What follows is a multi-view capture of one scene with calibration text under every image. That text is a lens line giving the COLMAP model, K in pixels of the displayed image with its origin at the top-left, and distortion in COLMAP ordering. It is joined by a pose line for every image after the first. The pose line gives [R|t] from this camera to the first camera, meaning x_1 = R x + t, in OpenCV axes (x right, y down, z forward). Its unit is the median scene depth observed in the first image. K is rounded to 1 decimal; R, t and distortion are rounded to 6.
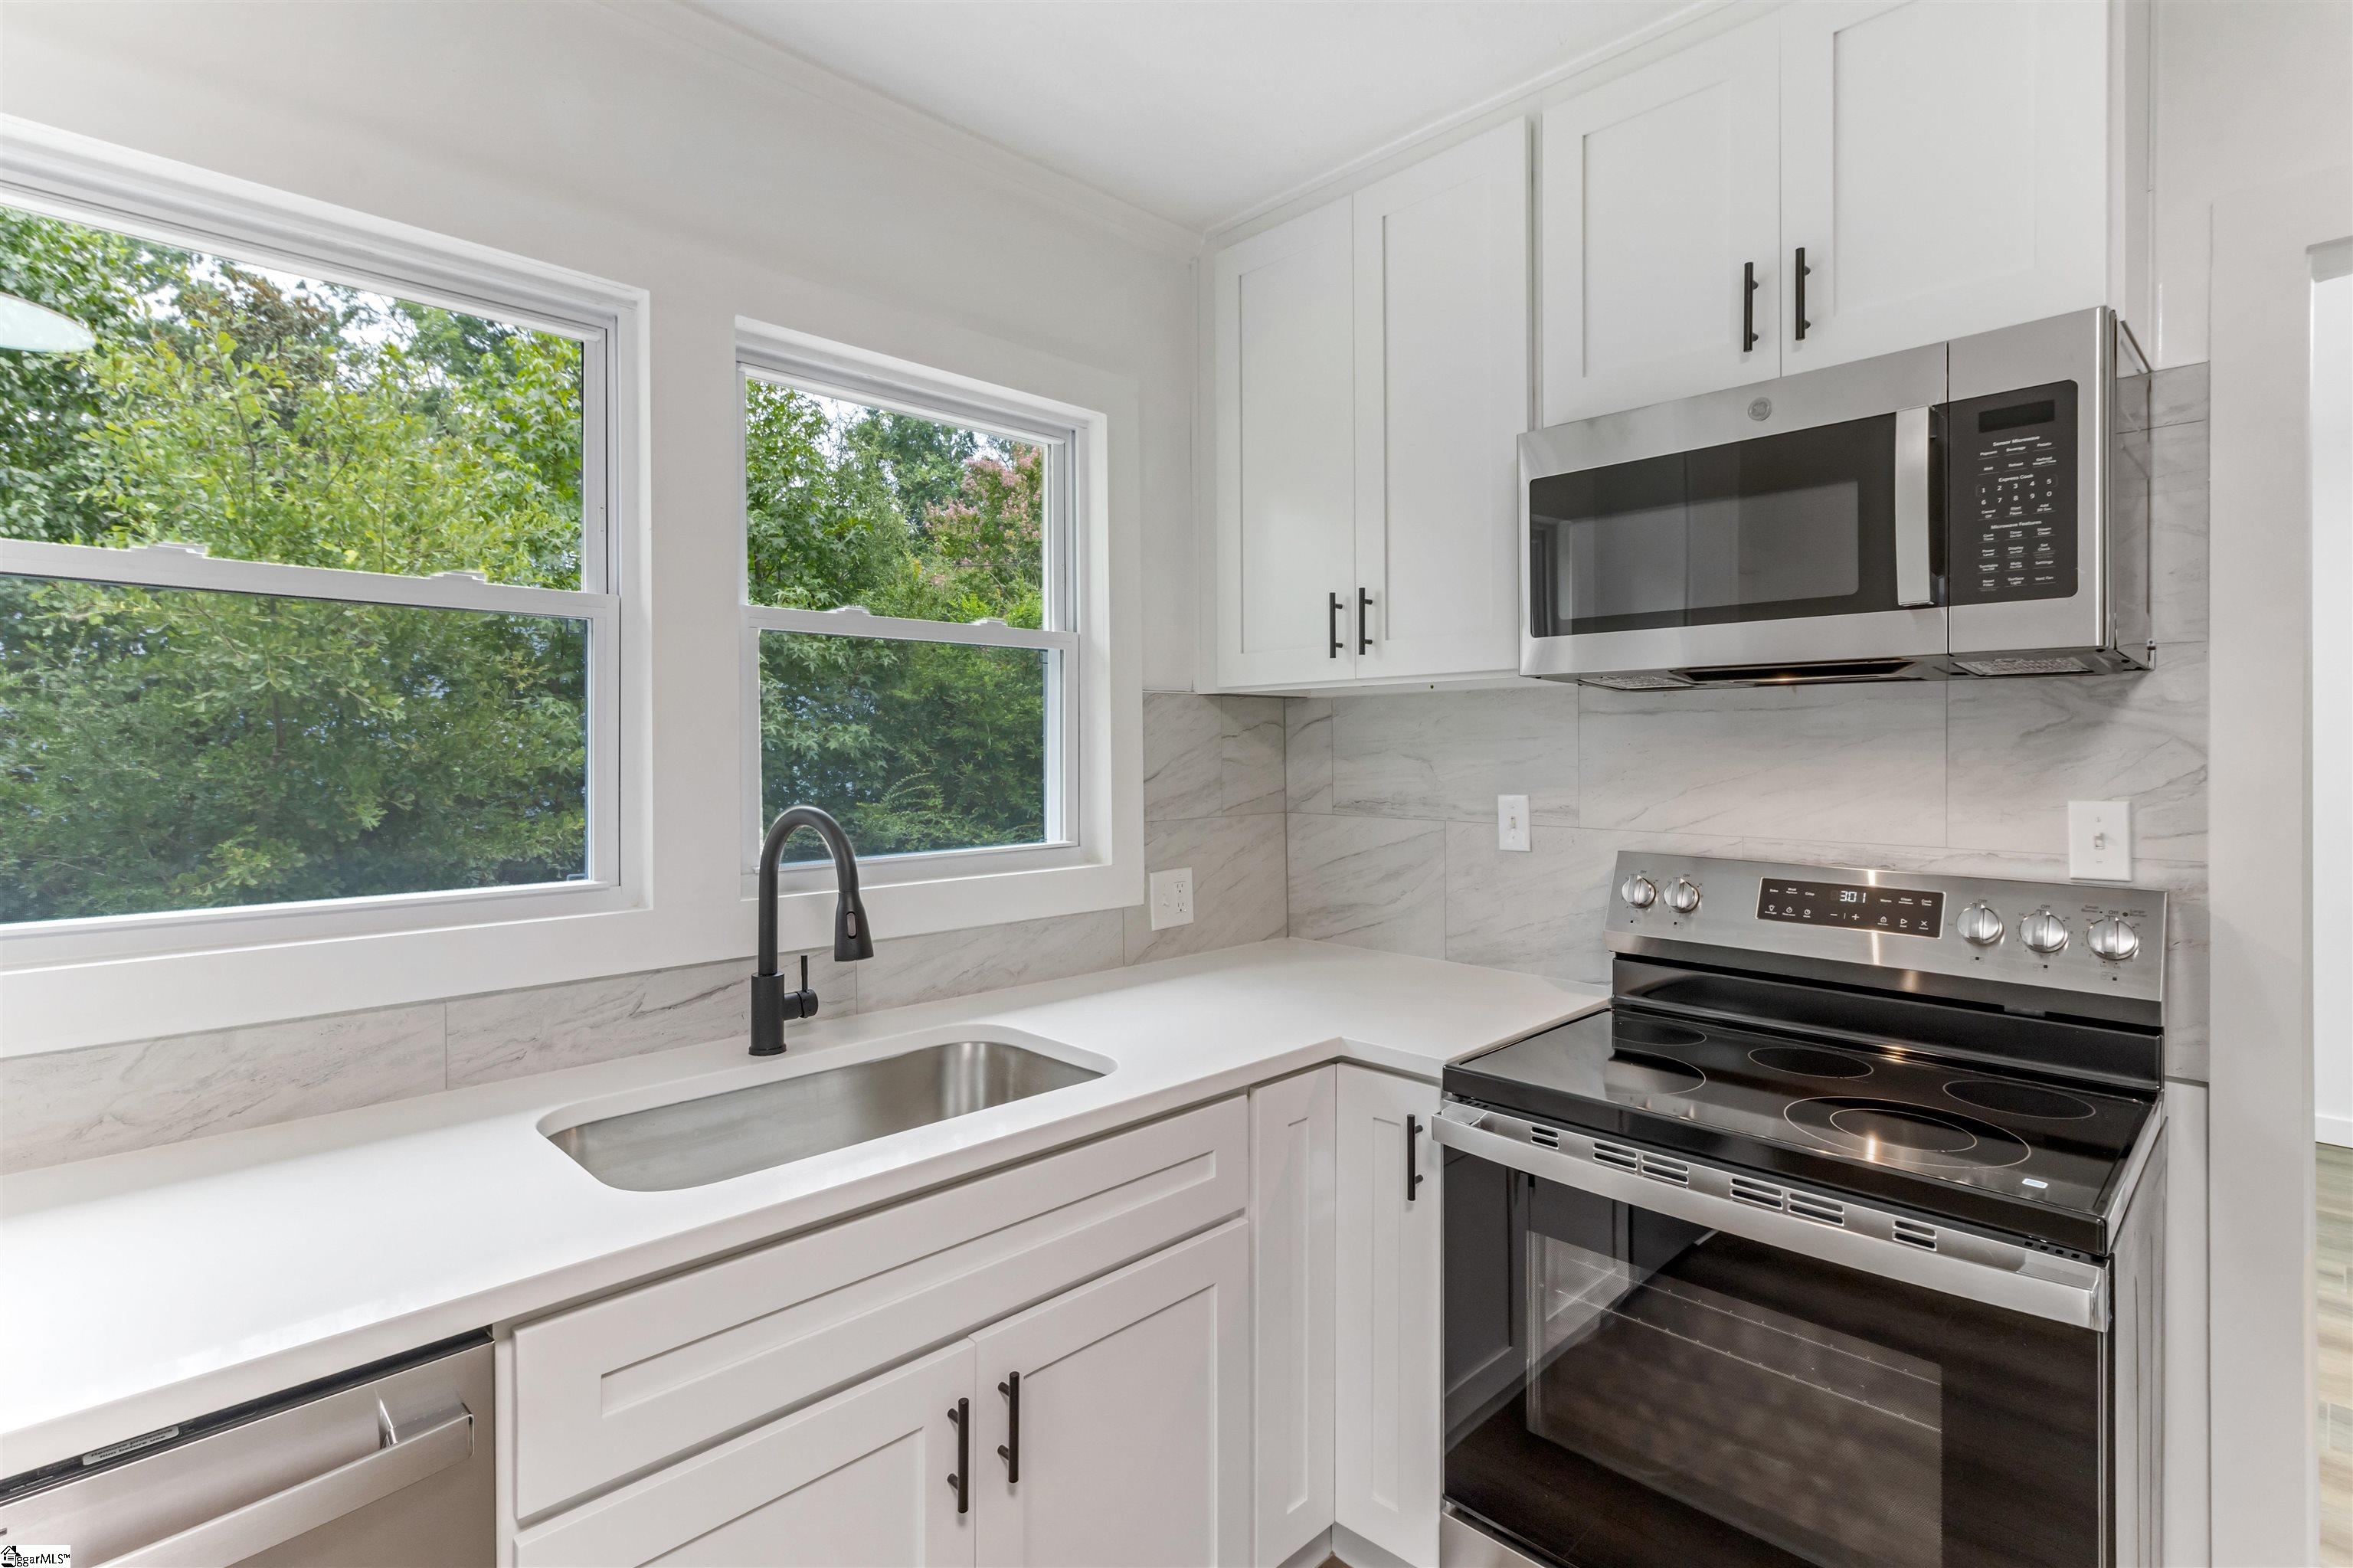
lens RADIAL K [[1138.4, 0, 1151.5], [0, 1138.4, 741.1], [0, 0, 1]] dist [-0.004342, -0.000684]
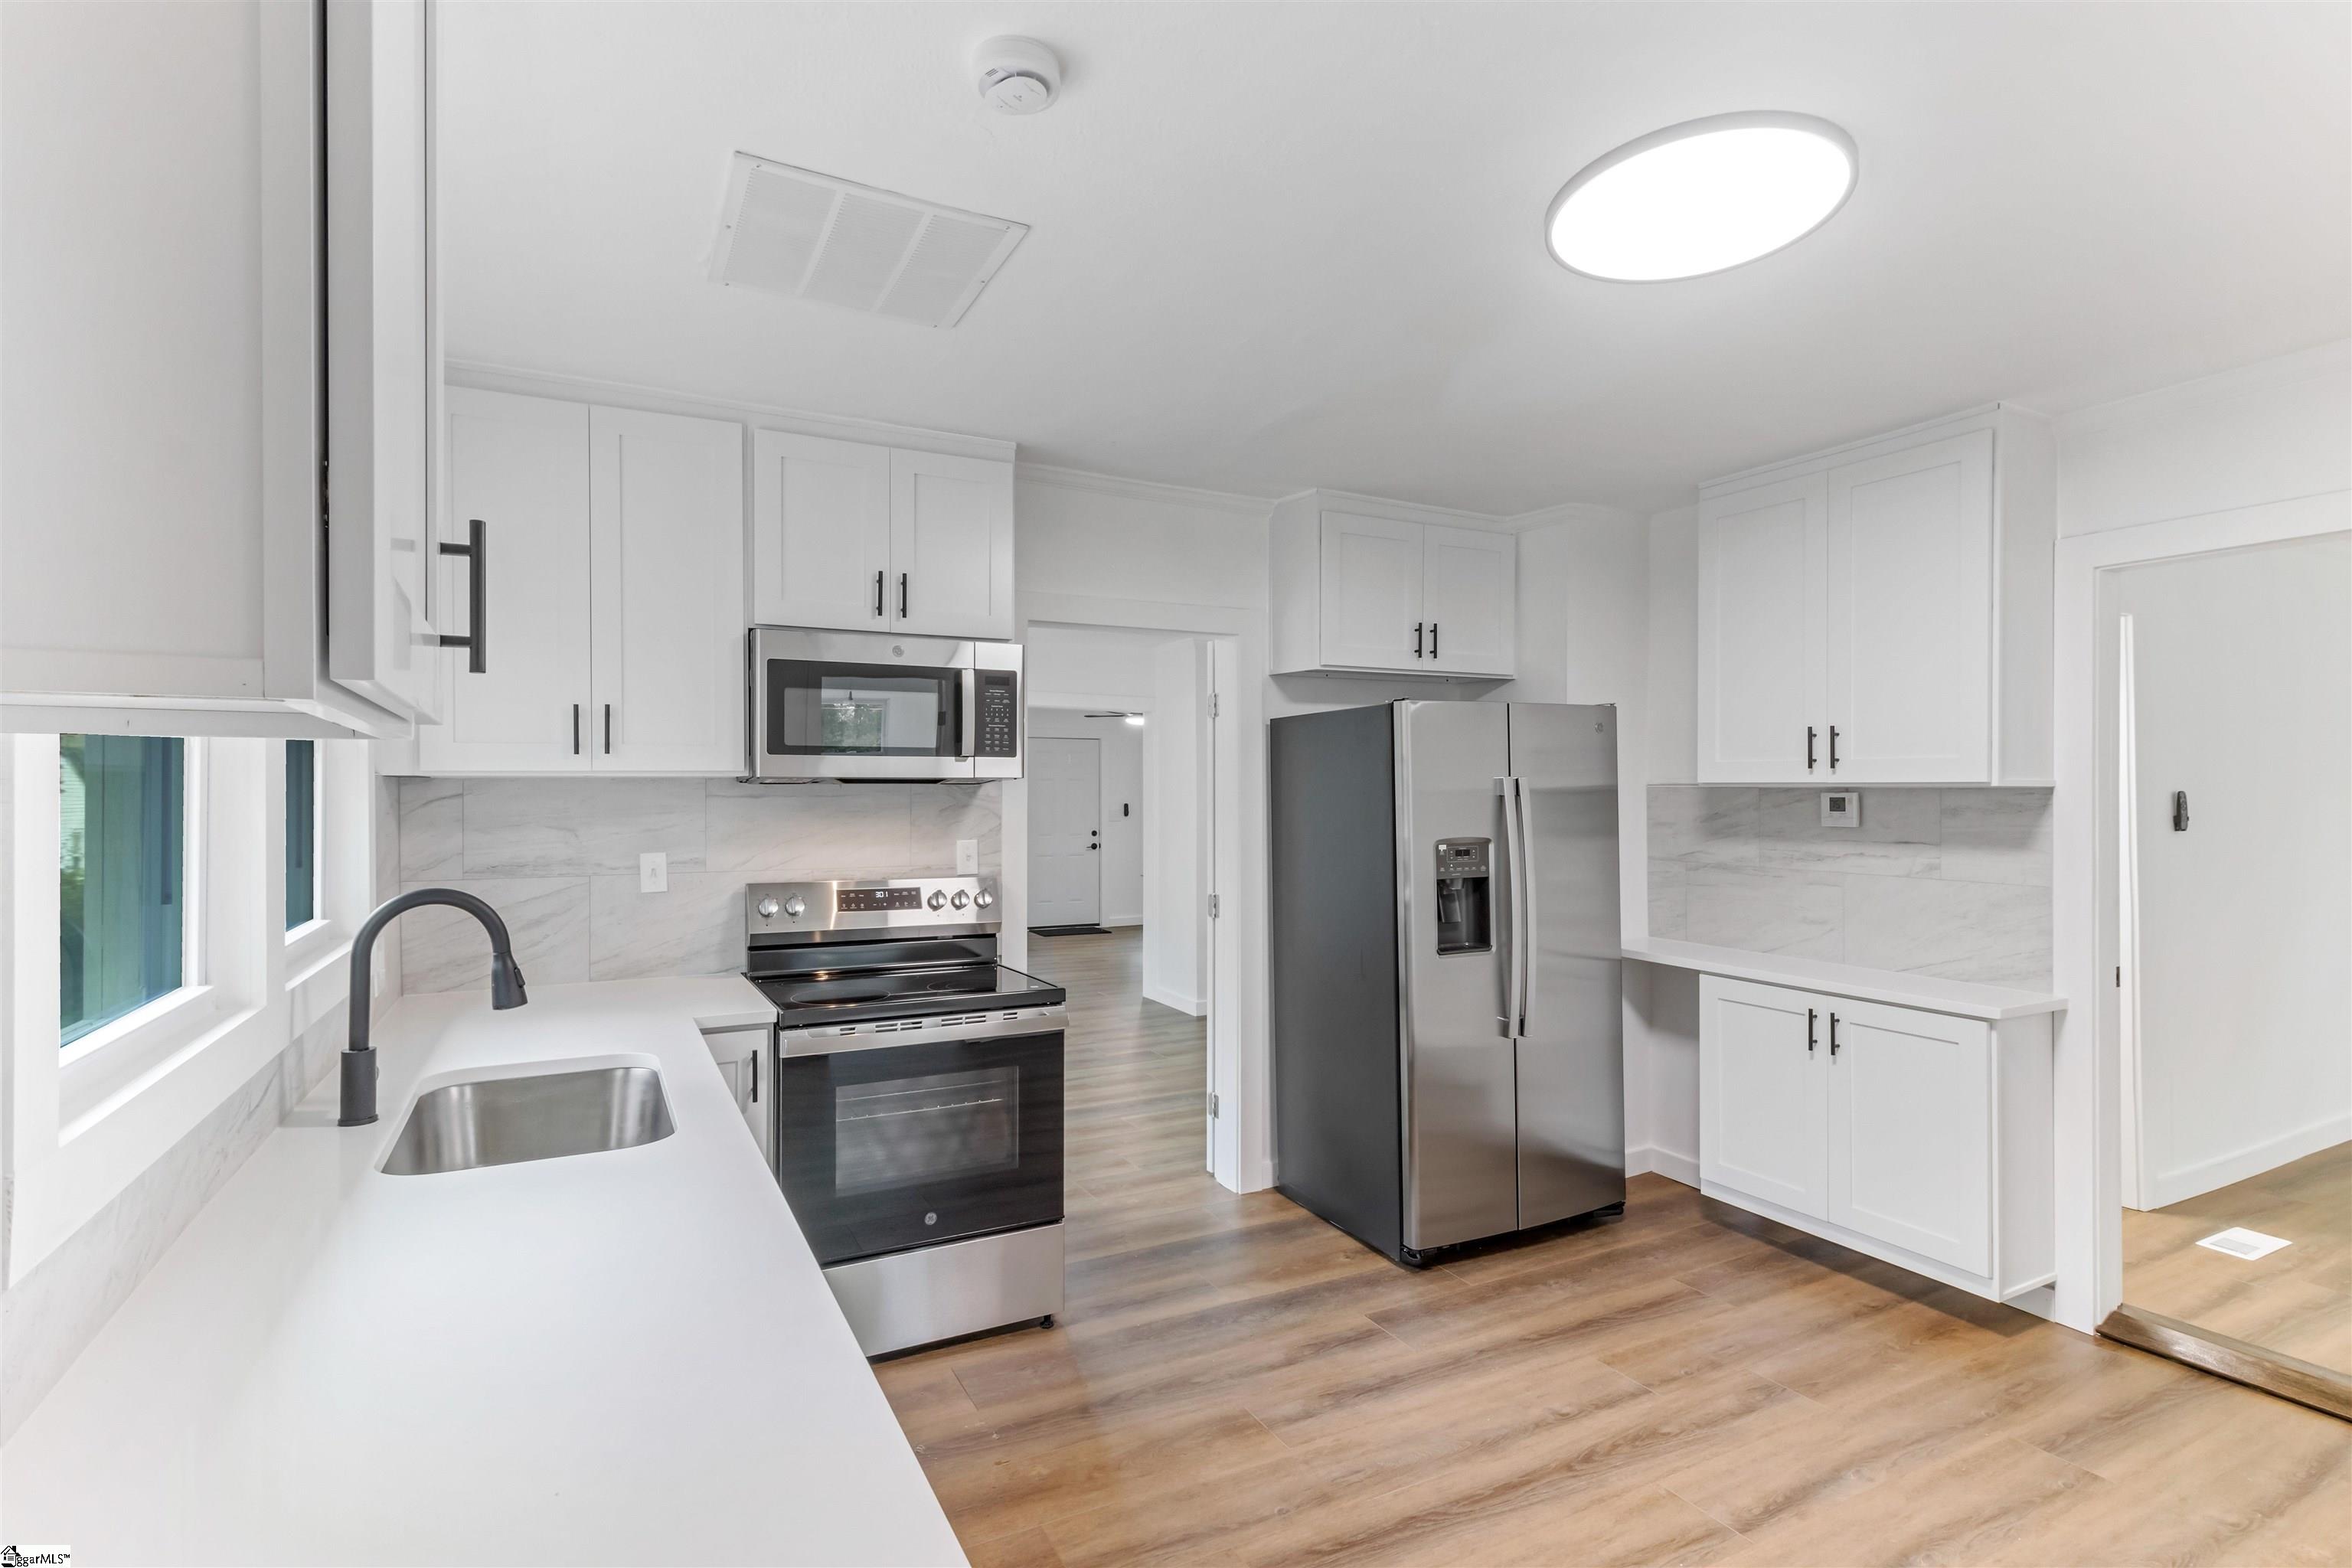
lens RADIAL K [[1137.9, 0, 1172.5], [0, 1137.9, 788.0], [0, 0, 1]] dist [-0.004342, -0.000684]
pose [[0.284613, 0.004783, 0.958631, -1.089474], [-0.002135, 0.999988, -0.004356, -0.036942], [-0.958640, -0.000807, 0.284620, -0.031111]]
